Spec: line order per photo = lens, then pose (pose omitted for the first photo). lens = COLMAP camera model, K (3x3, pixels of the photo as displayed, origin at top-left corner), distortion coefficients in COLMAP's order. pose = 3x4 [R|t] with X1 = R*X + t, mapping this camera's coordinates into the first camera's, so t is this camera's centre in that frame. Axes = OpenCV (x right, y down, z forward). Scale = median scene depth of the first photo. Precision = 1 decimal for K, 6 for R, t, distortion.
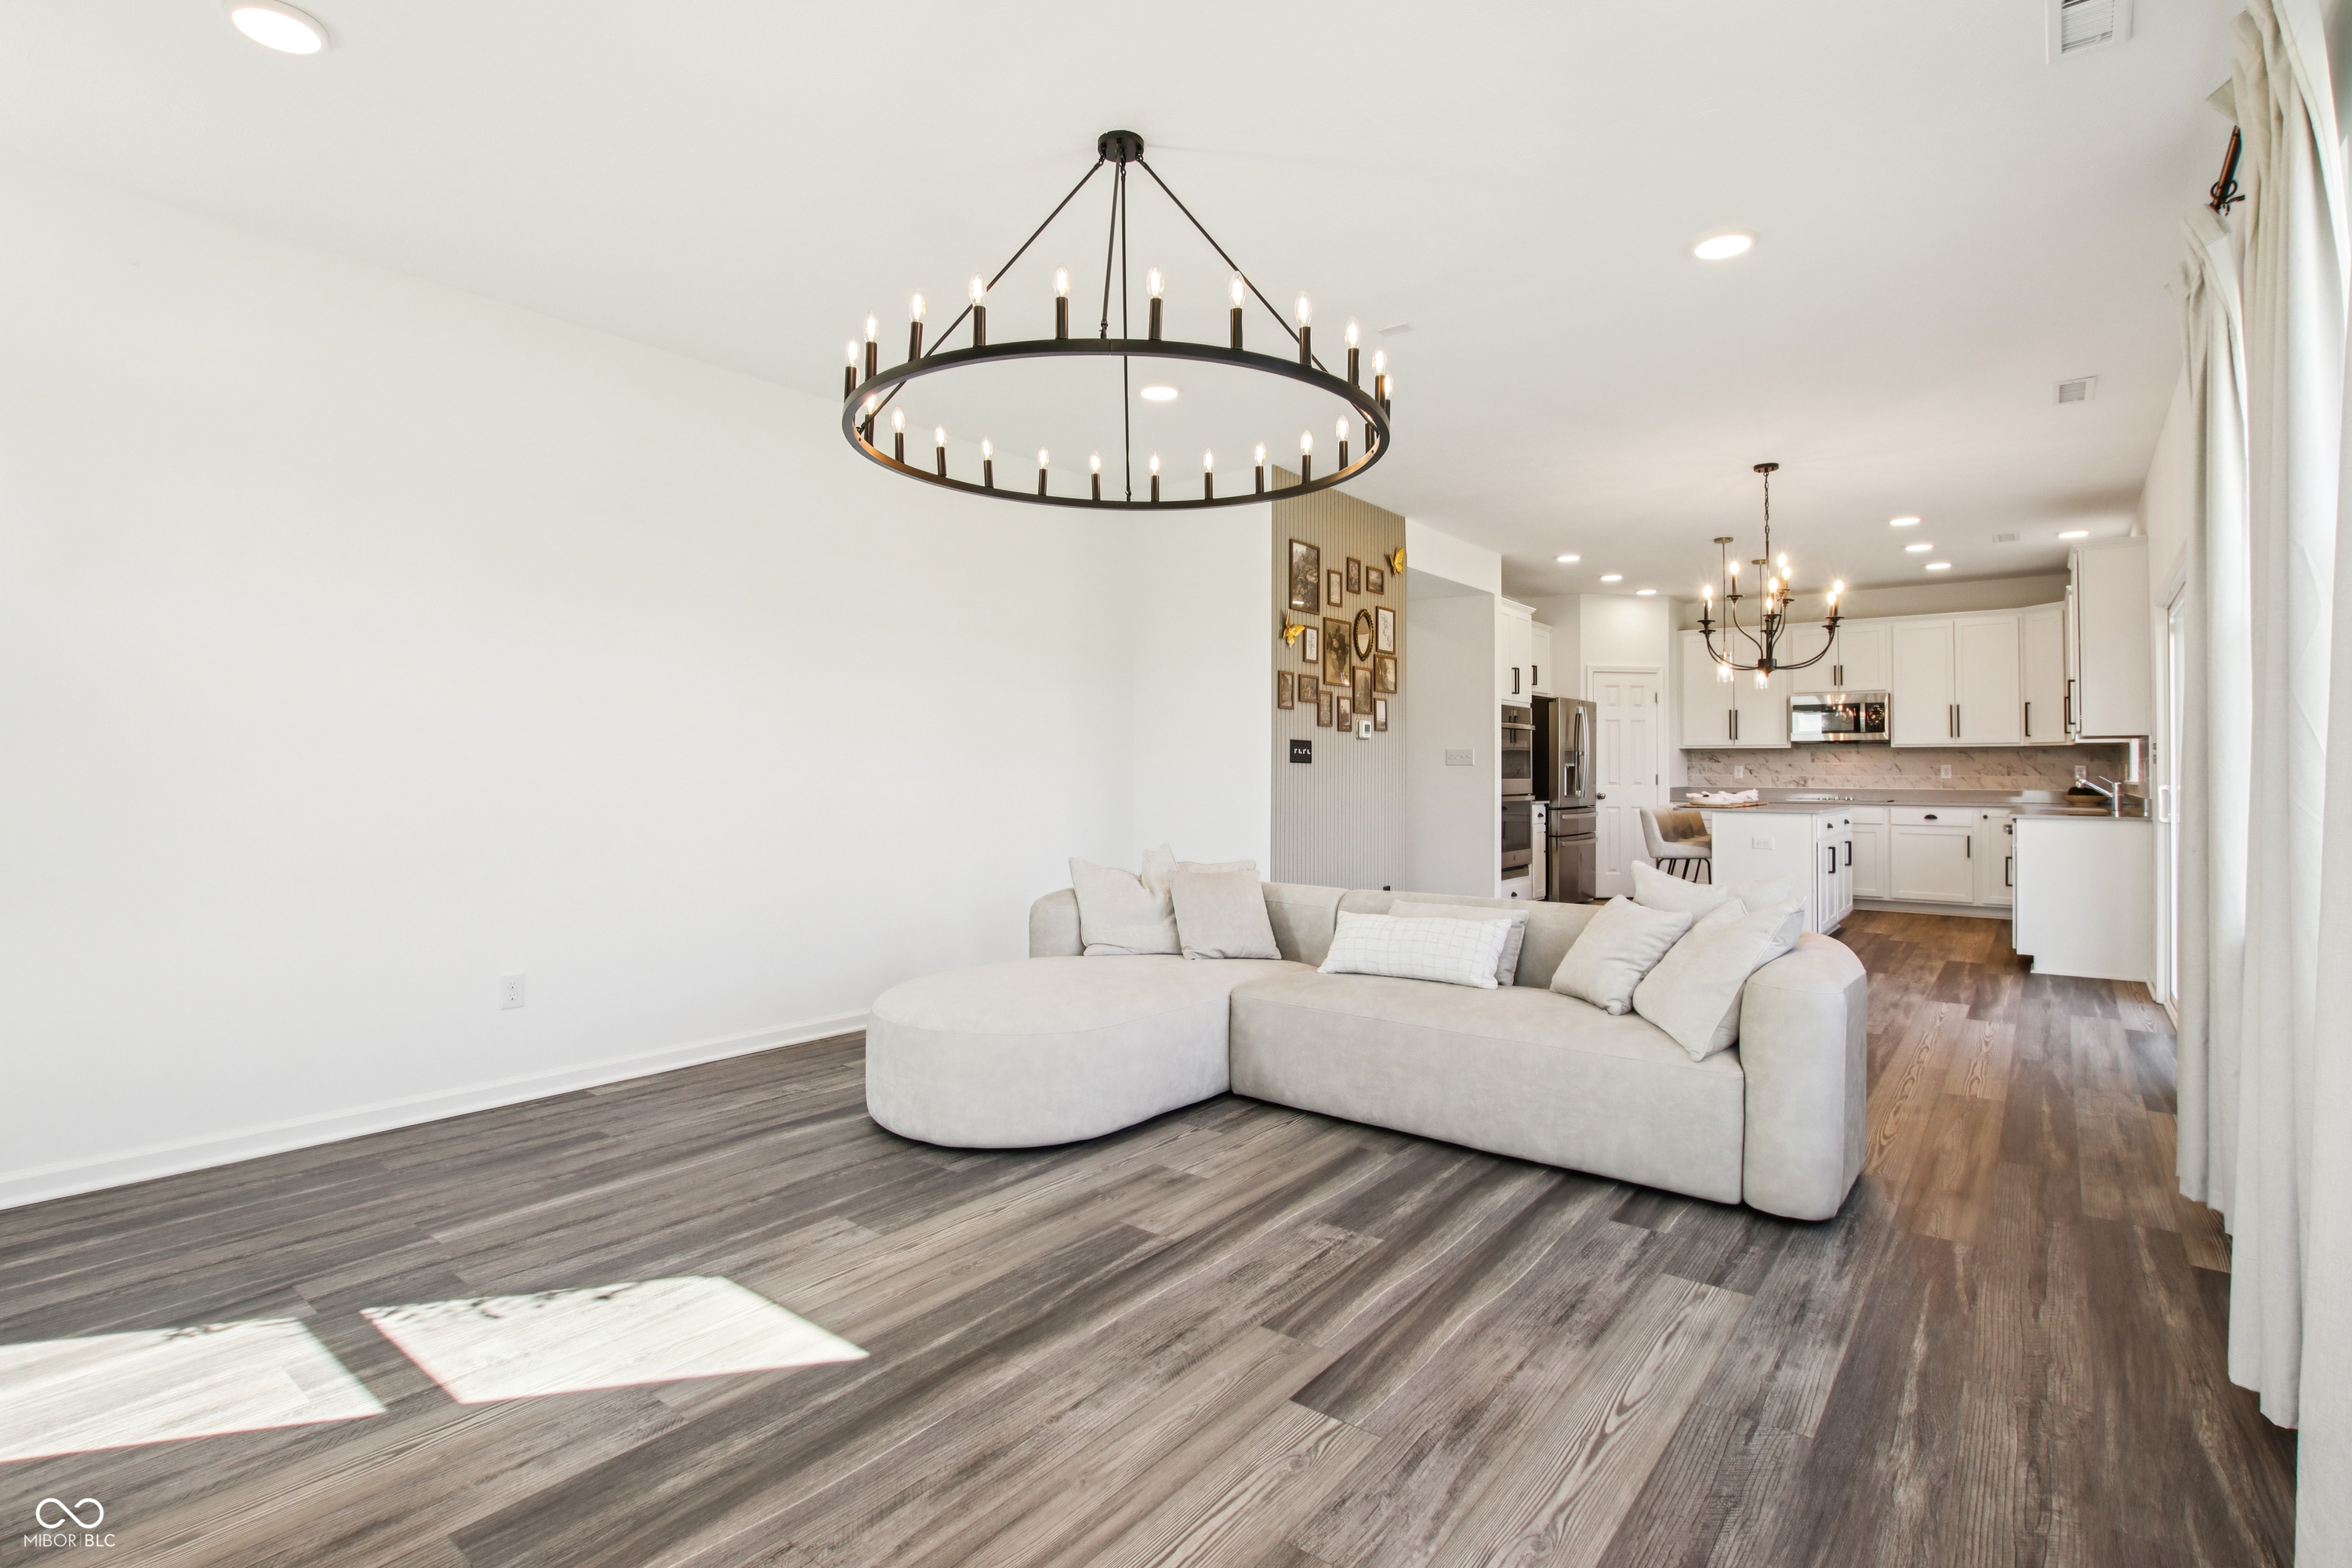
lens RADIAL K [[1106.9, 0, 1194.2], [0, 1106.9, 751.0], [0, 0, 1]] dist [-0.022667, 0.003878]
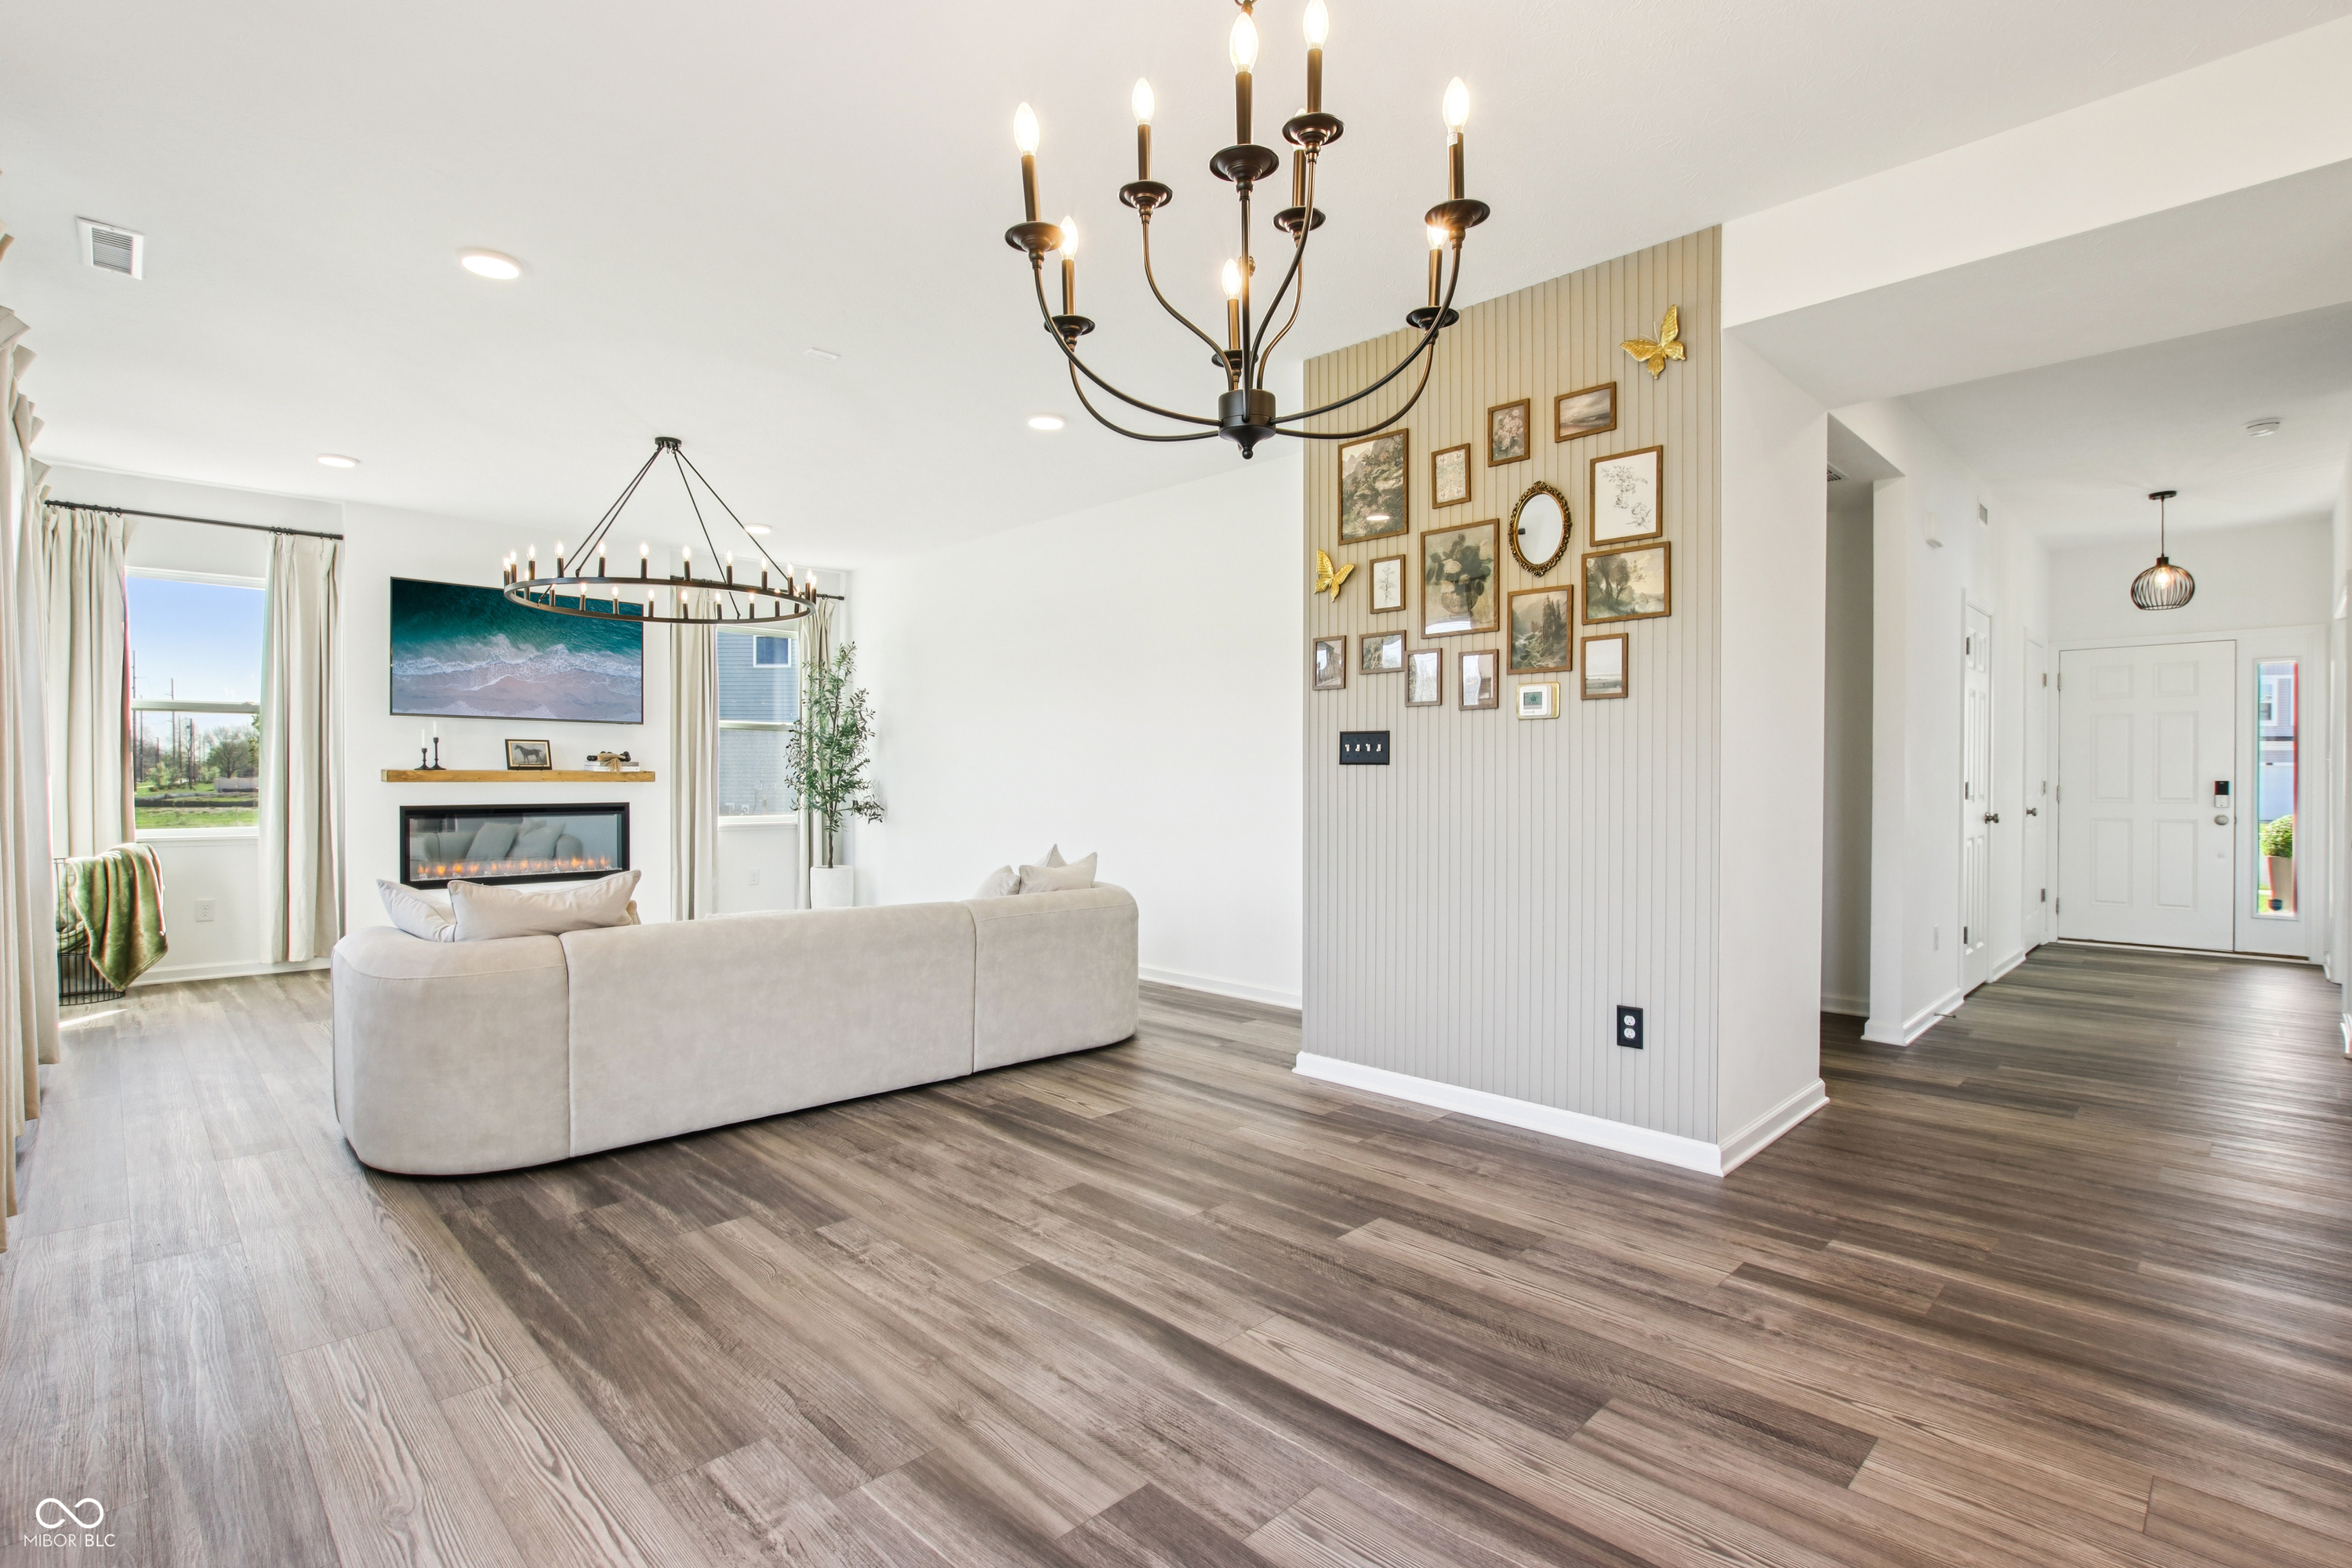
lens RADIAL K [[1106.9, 0, 1185.1], [0, 1106.9, 784.2], [0, 0, 1]] dist [-0.022667, 0.003878]
pose [[-0.120981, 0.003682, -0.992648, 0.751891], [0.015360, 0.999880, 0.001837, 0.019232], [0.992536, -0.015024, -0.121023, 0.931133]]
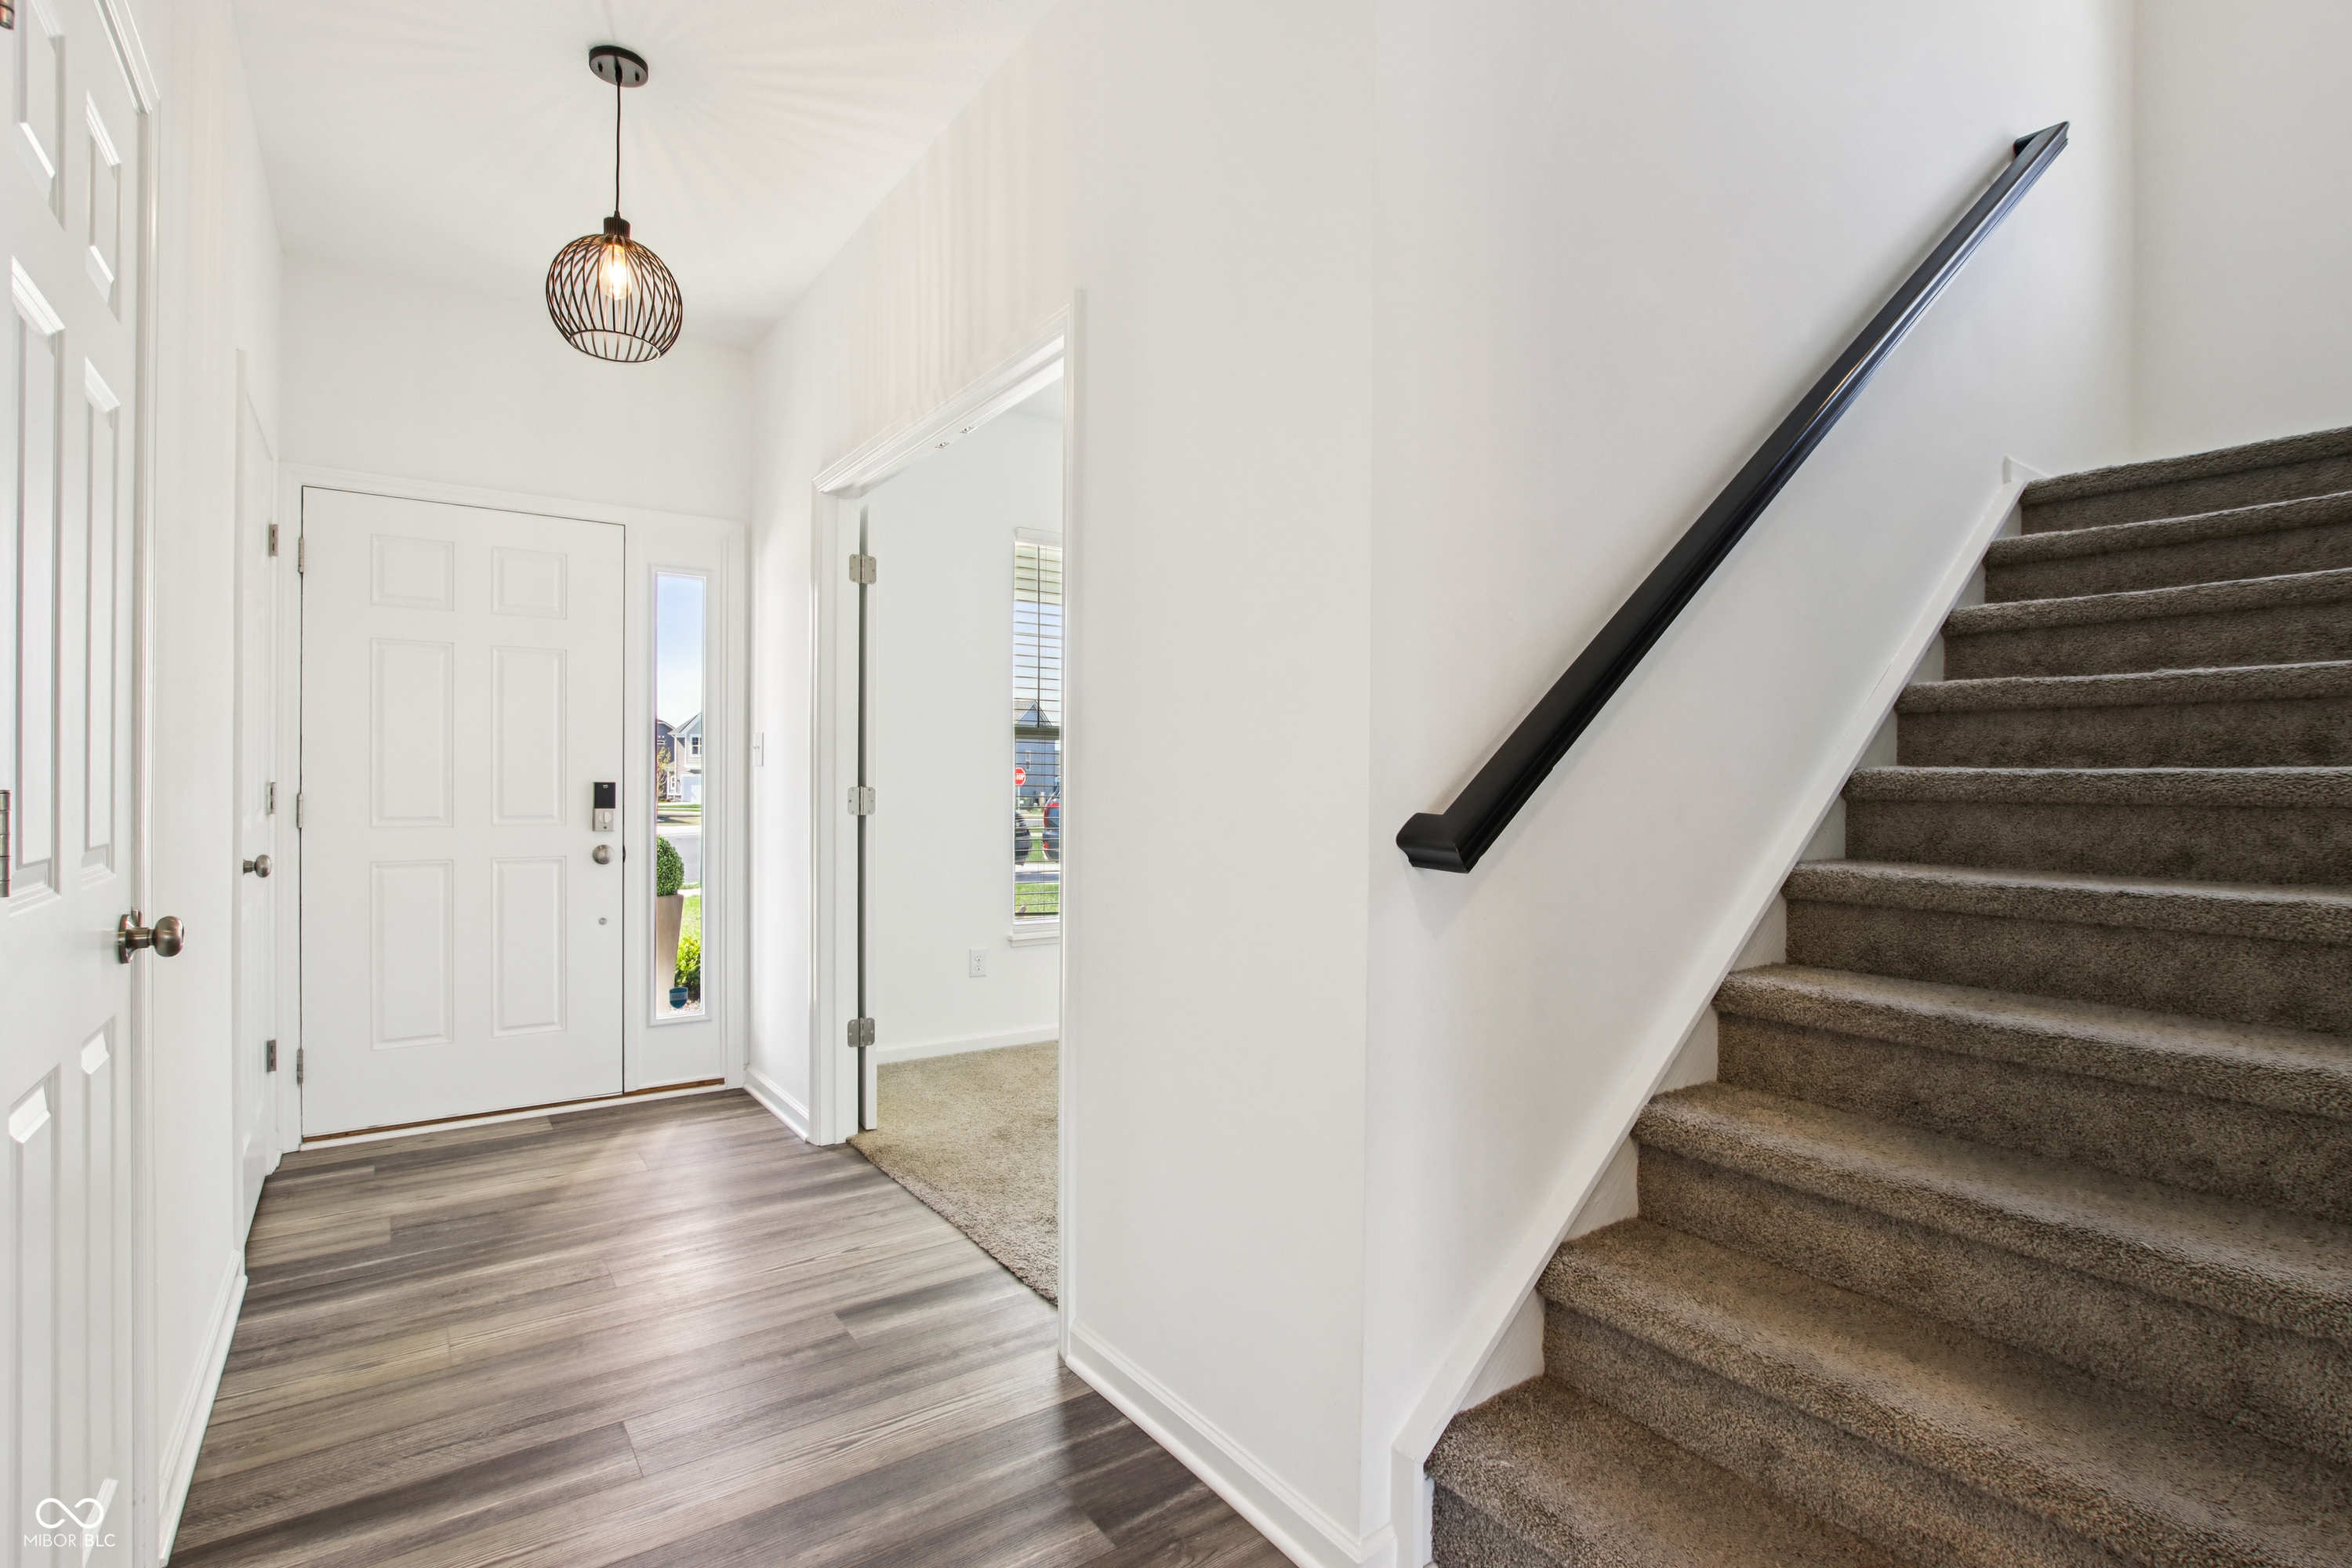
lens RADIAL K [[1106.9, 0, 1156.4], [0, 1106.9, 793.5], [0, 0, 1]] dist [-0.022667, 0.003878]
pose [[0.957065, 0.006106, -0.289809, -0.030857], [0.000201, 0.999764, 0.021727, 0.027153], [0.289873, -0.020853, 0.956838, 1.367162]]
